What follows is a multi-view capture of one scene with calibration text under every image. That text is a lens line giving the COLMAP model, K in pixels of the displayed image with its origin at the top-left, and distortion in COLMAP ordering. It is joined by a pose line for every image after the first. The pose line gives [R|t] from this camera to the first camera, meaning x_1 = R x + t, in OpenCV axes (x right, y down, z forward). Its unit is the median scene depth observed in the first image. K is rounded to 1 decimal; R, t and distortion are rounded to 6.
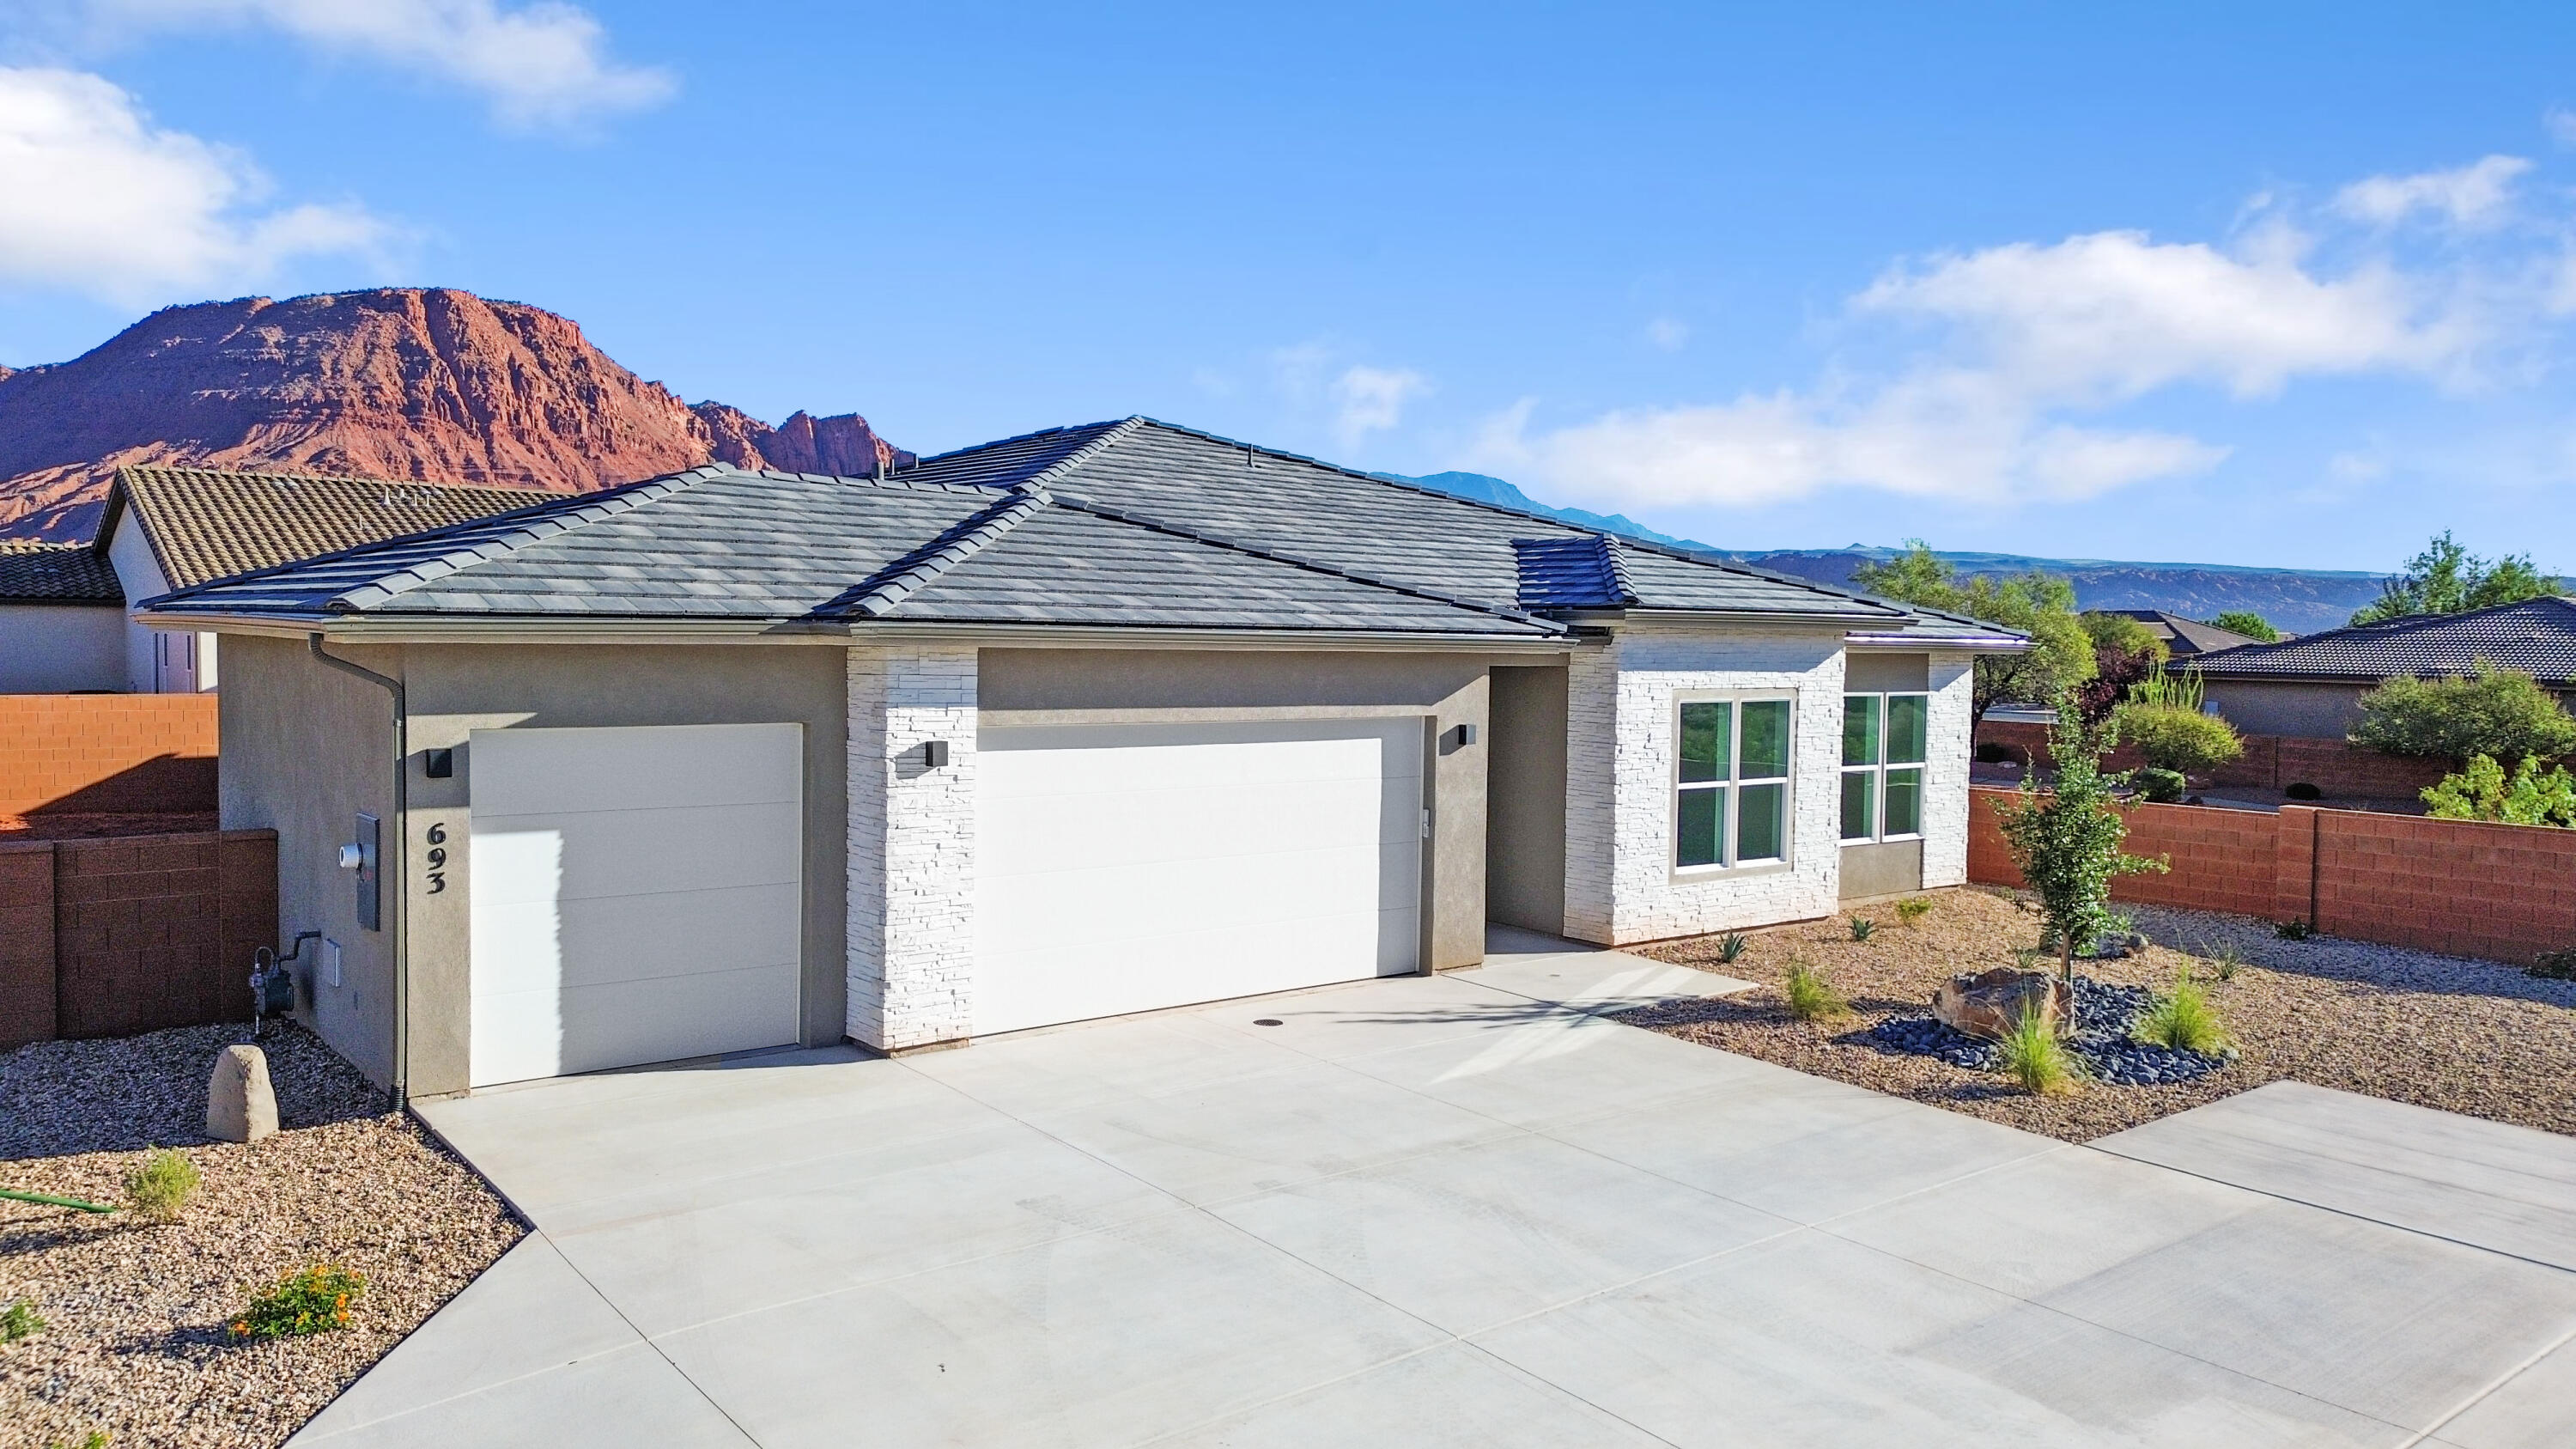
lens RADIAL K [[1814.7, 0, 1286.9], [0, 1814.7, 726.5], [0, 0, 1]] dist [0.078314, -0.077294]
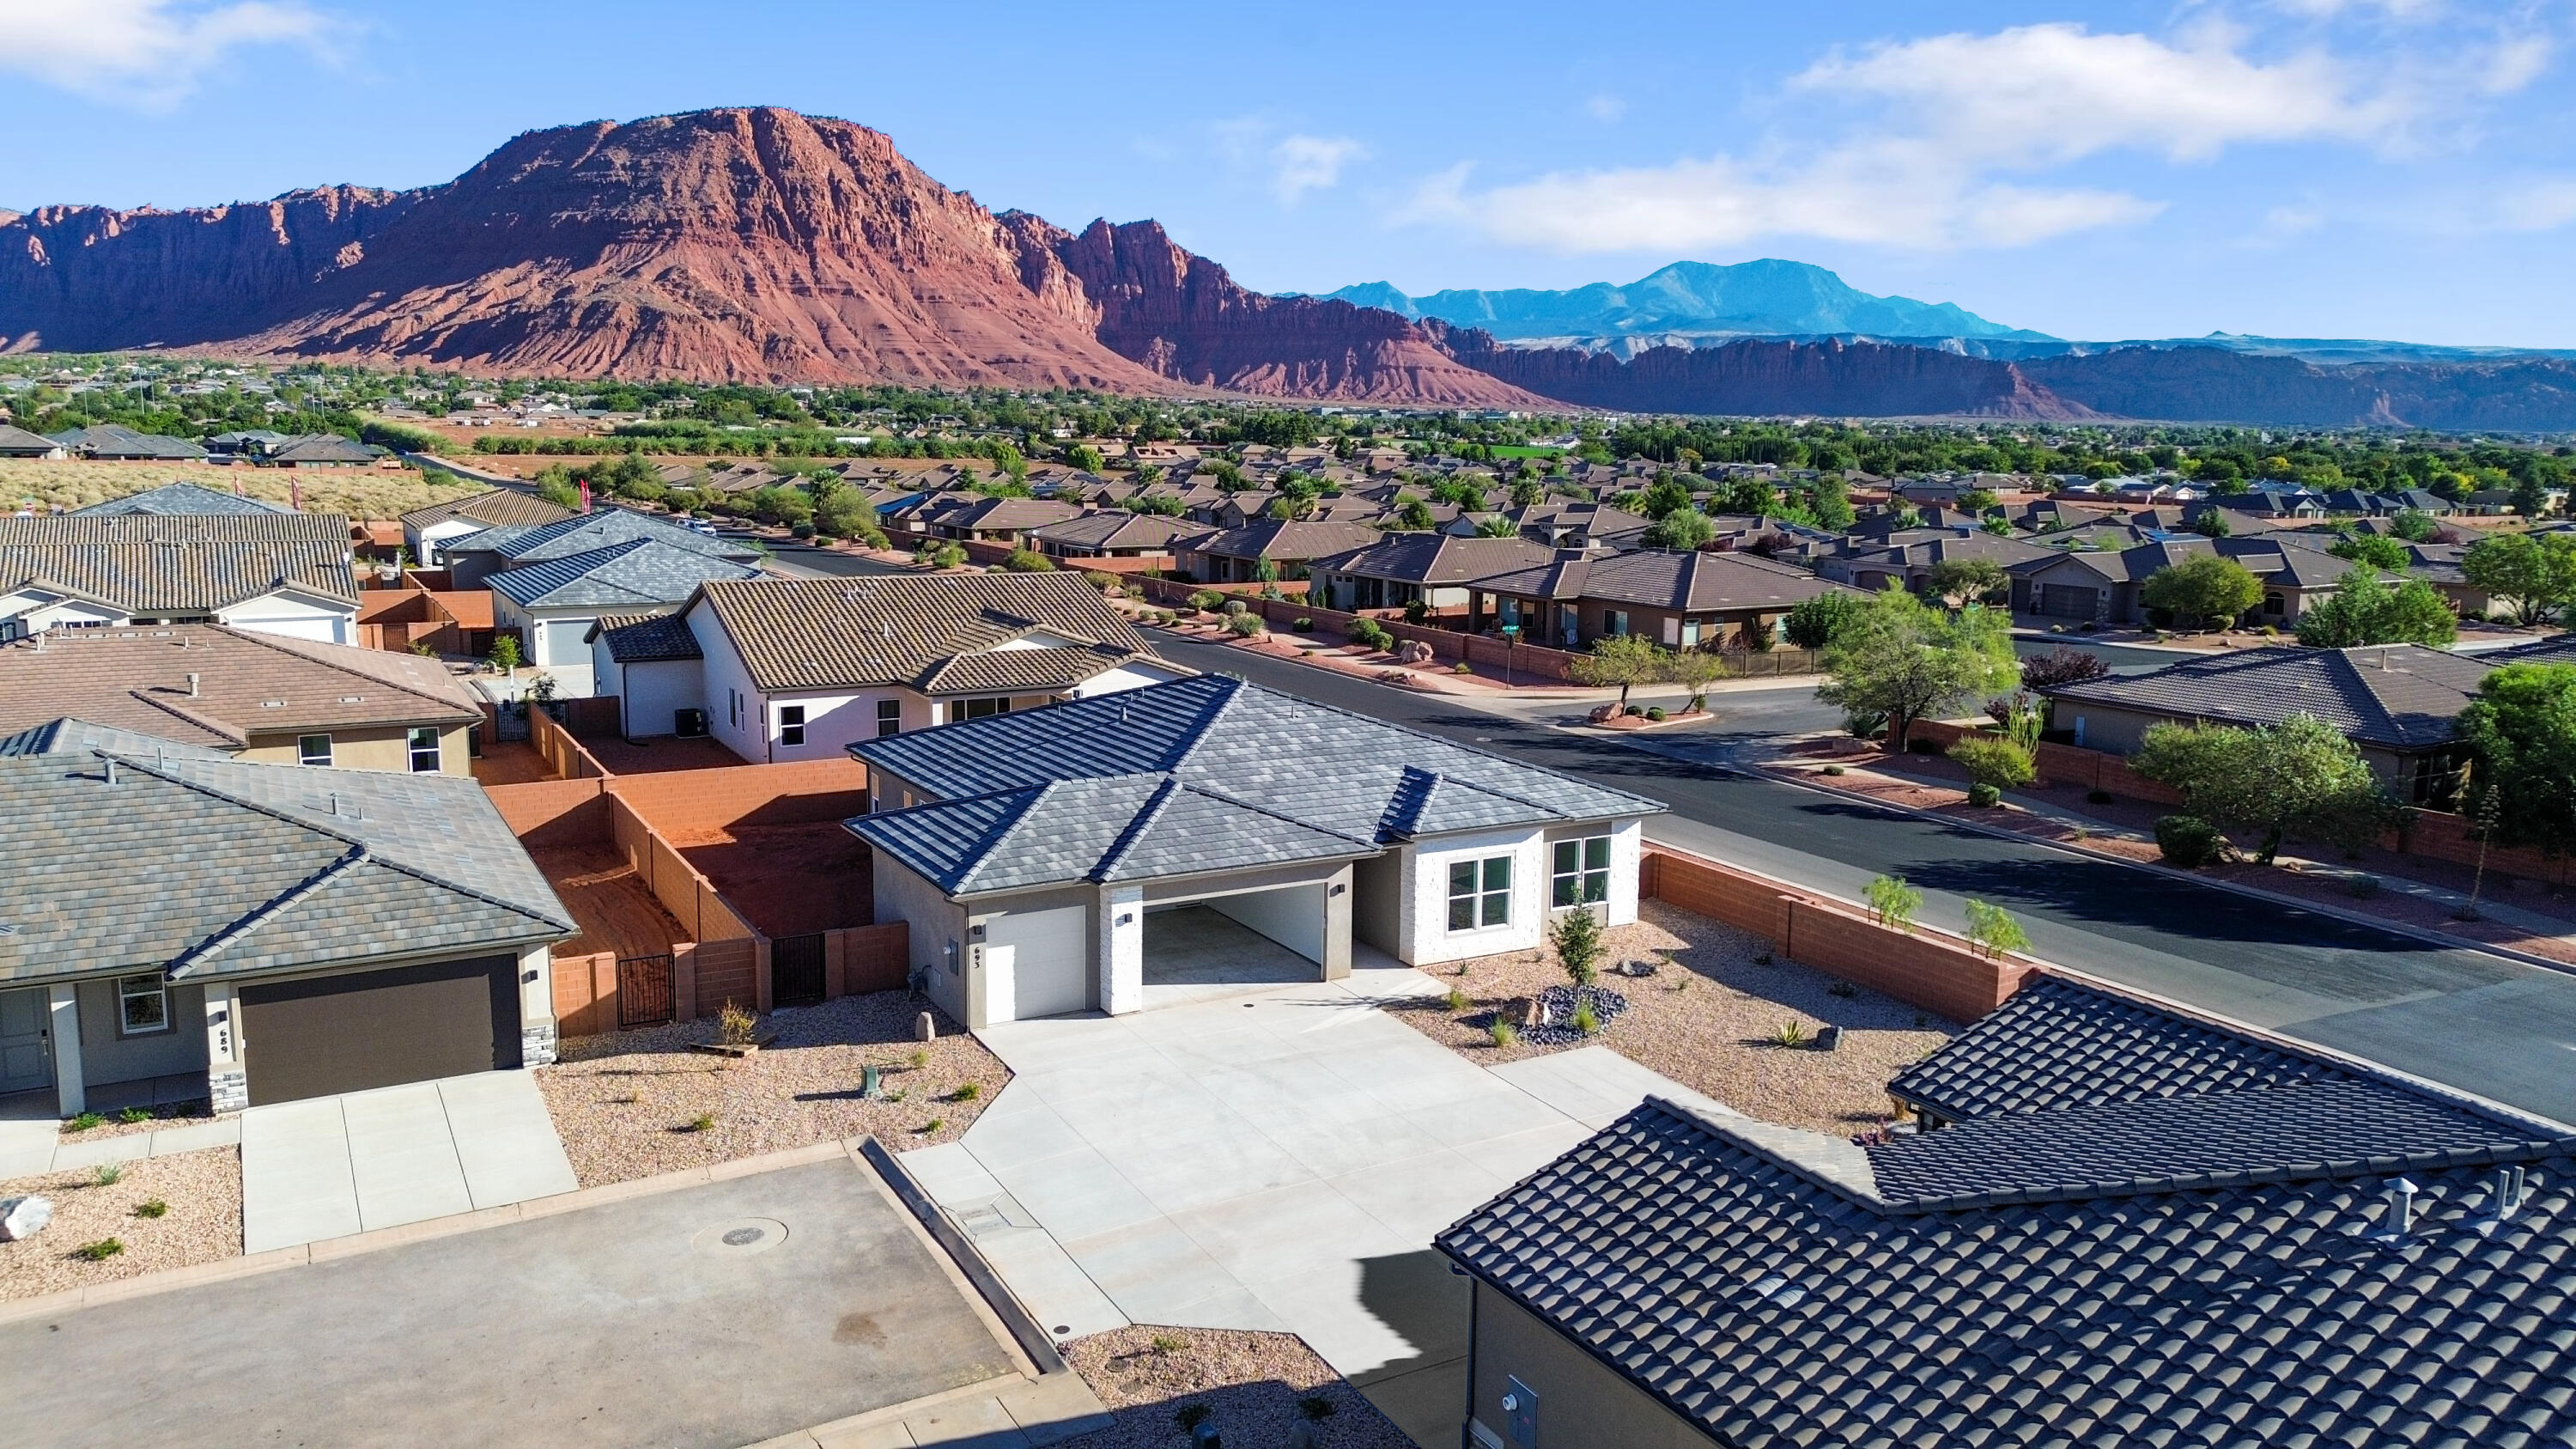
lens RADIAL K [[1814.7, 0, 1291.4], [0, 1814.7, 733.9], [0, 0, 1]] dist [0.078314, -0.077294]
pose [[0.987619, 0.022935, -0.155186, 0.369167], [-0.005438, 0.993666, 0.112245, -0.435647], [0.156777, -0.110012, 0.981488, -1.293918]]
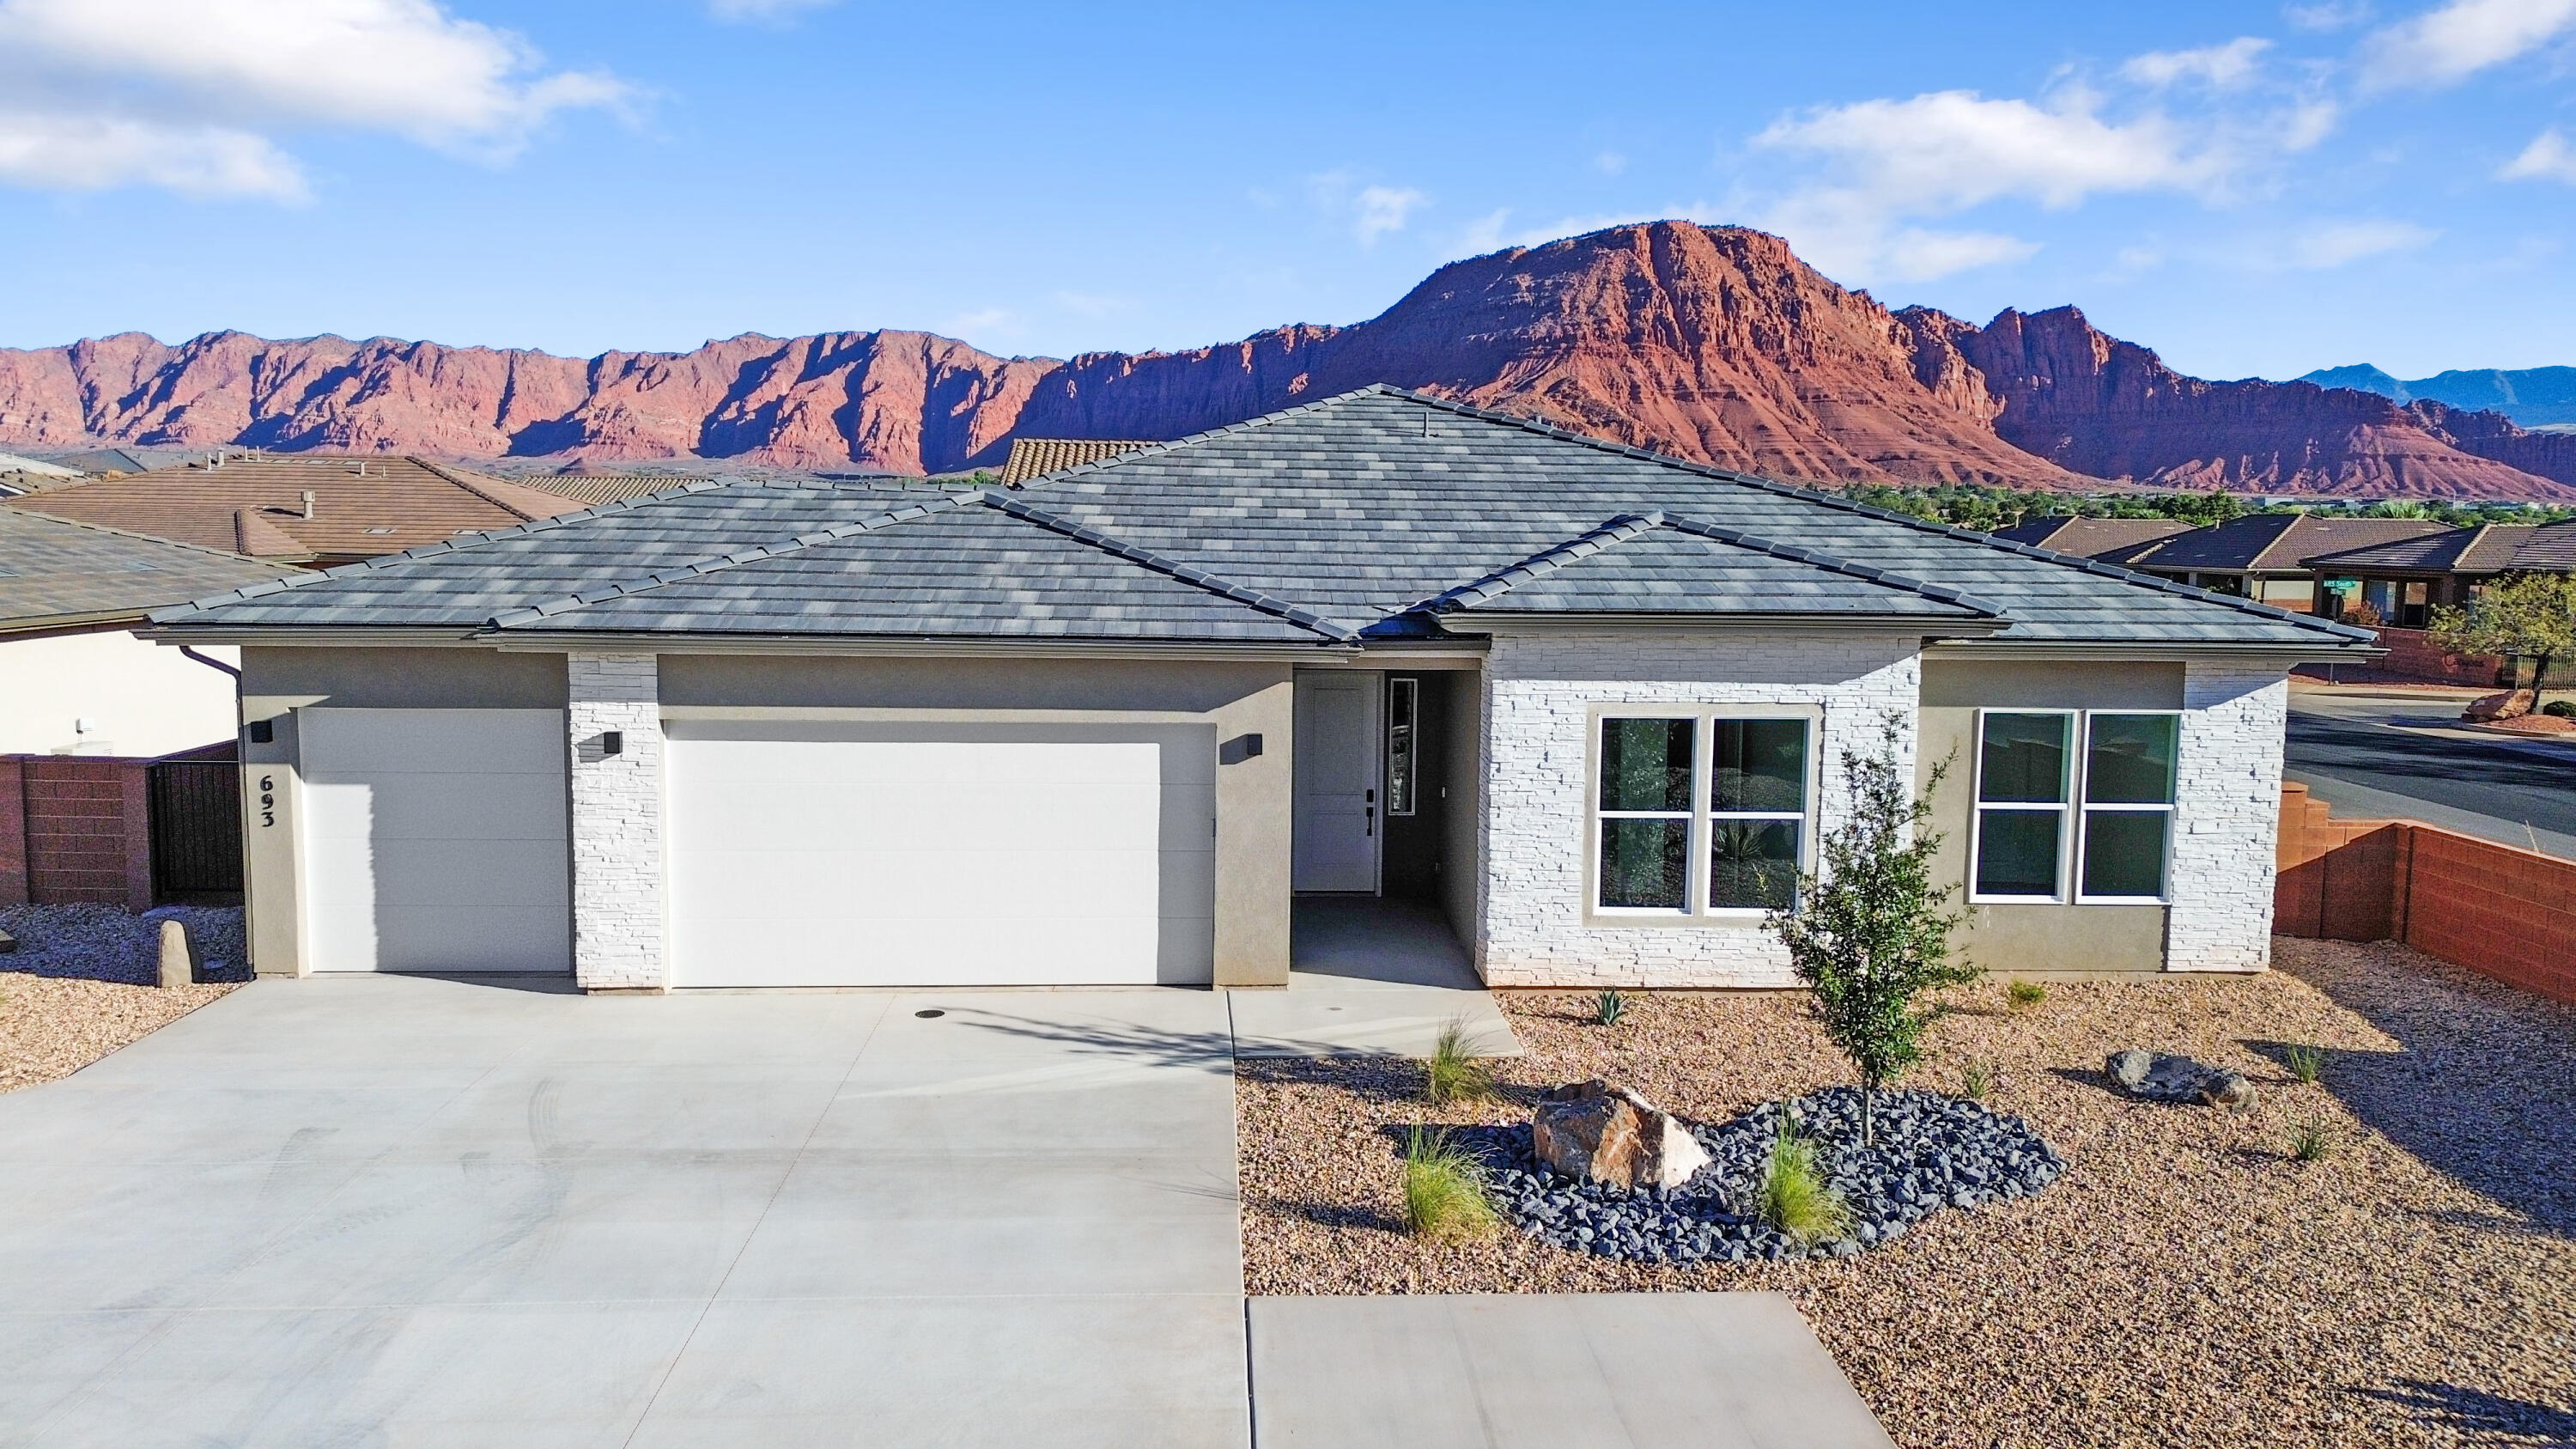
lens RADIAL K [[1814.7, 0, 1284.8], [0, 1814.7, 728.1], [0, 0, 1]] dist [0.078314, -0.077294]
pose [[0.807024, 0.059554, -0.587507, 0.591195], [-0.030147, 0.997759, 0.059730, -0.054053], [0.589748, -0.030492, 0.807011, 0.216933]]
